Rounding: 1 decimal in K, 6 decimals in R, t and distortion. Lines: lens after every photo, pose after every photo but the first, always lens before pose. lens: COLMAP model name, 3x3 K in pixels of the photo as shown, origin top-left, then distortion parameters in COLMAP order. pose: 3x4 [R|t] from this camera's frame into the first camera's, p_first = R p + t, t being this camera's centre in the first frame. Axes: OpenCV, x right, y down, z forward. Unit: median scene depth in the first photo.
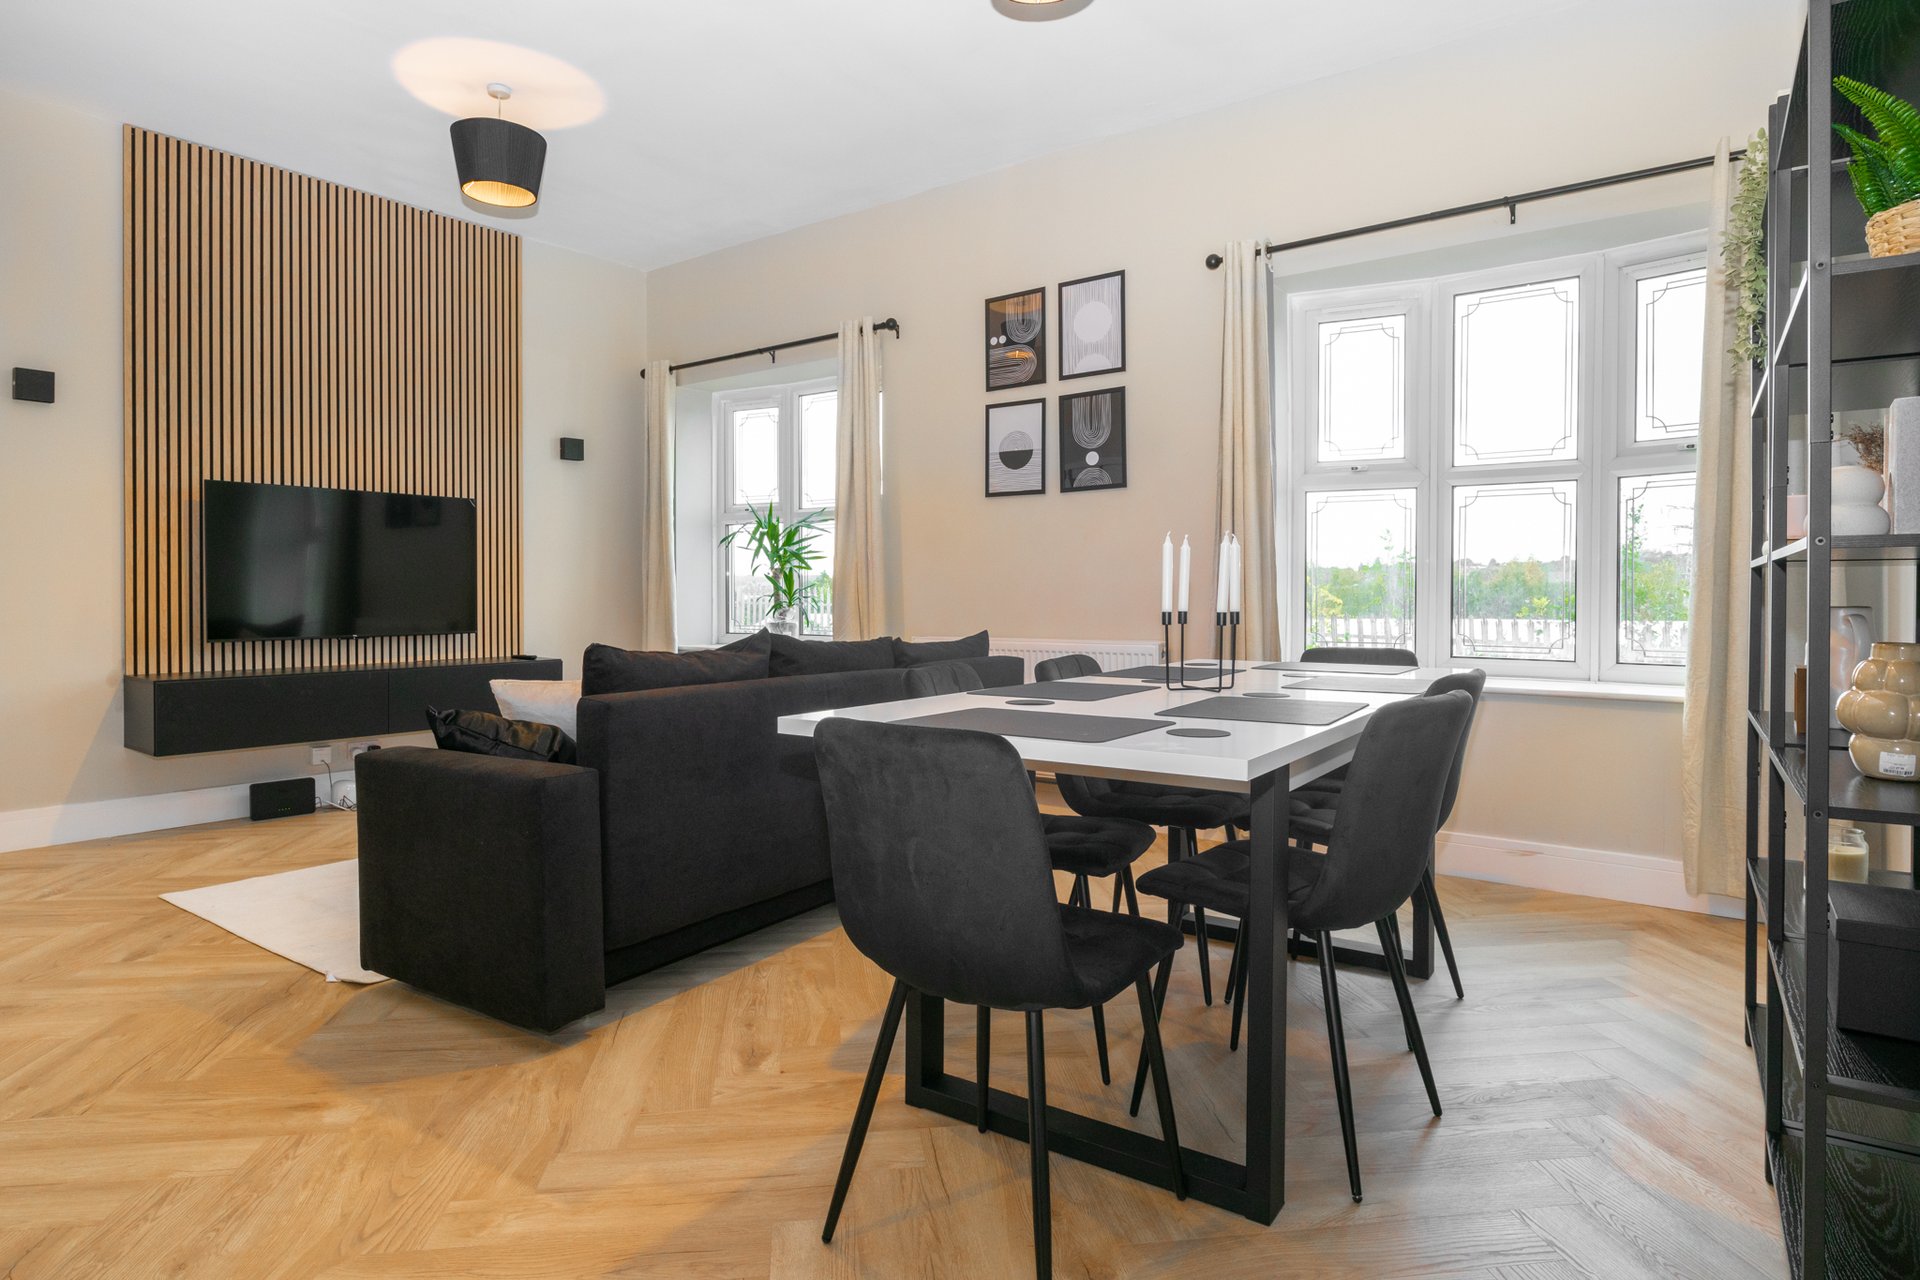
lens RADIAL K [[1078.0, 0, 936.5], [0, 1078.0, 603.6], [0, 0, 1]] dist [0.001299, -0.003507]
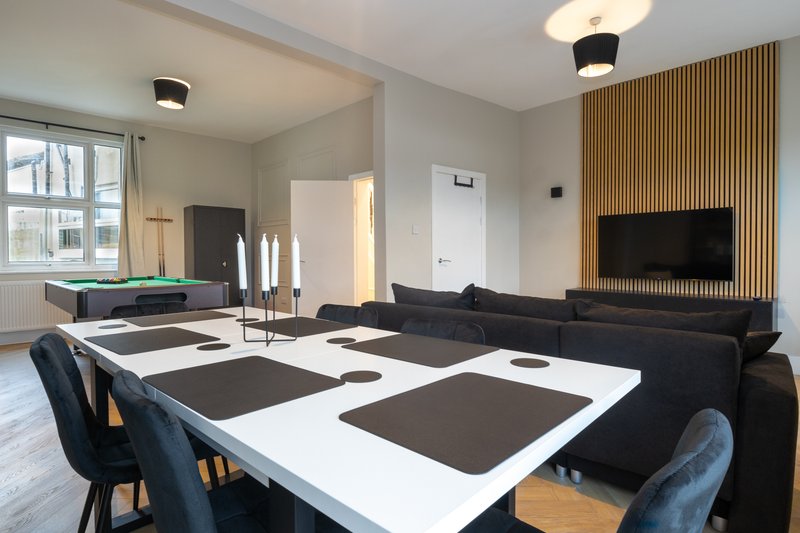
lens RADIAL K [[420.8, 0, 399.9], [0, 420.8, 262.7], [0, 0, 1]] dist [-0.008240, -0.004090]
pose [[-0.131941, 0.023137, -0.990987, 0.380429], [-0.006872, 0.999682, 0.024255, -0.020197], [0.991234, 0.010010, -0.131740, 0.615625]]
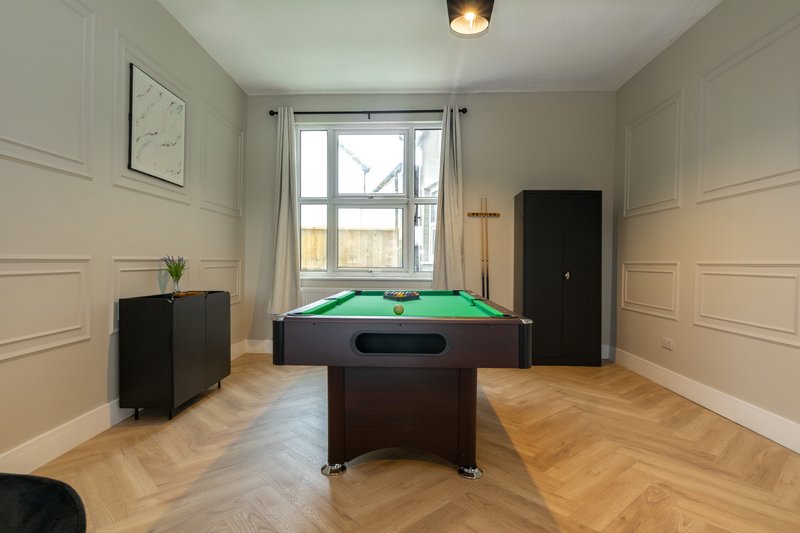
lens RADIAL K [[449.2, 0, 397.5], [0, 449.2, 260.8], [0, 0, 1]] dist [0.001299, -0.003507]
pose [[-0.817475, -0.001549, -0.575962, -0.035234], [-0.006361, 0.999960, 0.006339, -0.013853], [0.575929, 0.008845, -0.817452, 0.453284]]
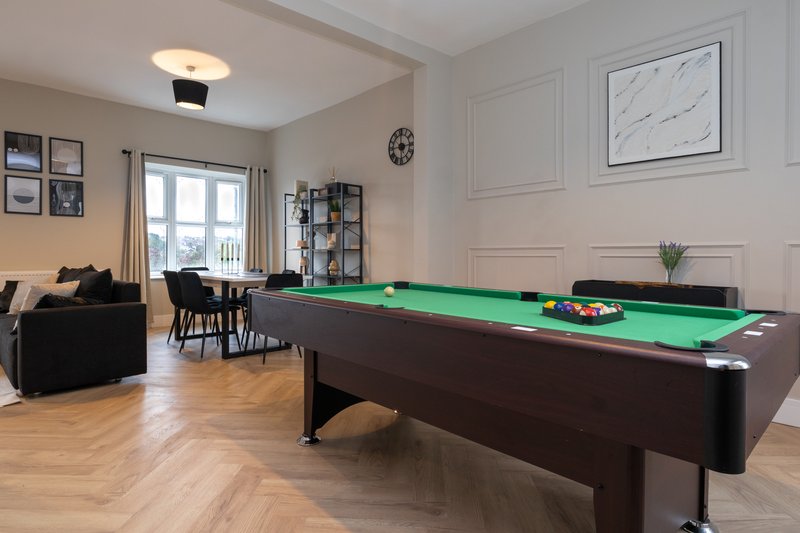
lens RADIAL K [[449.2, 0, 408.1], [0, 449.2, 264.1], [0, 0, 1]] dist [0.001299, -0.003507]
pose [[0.160316, -0.018920, 0.986884, -0.814434], [0.004859, 0.999819, 0.018379, 0.002393], [-0.987054, 0.001849, 0.160379, -0.056659]]
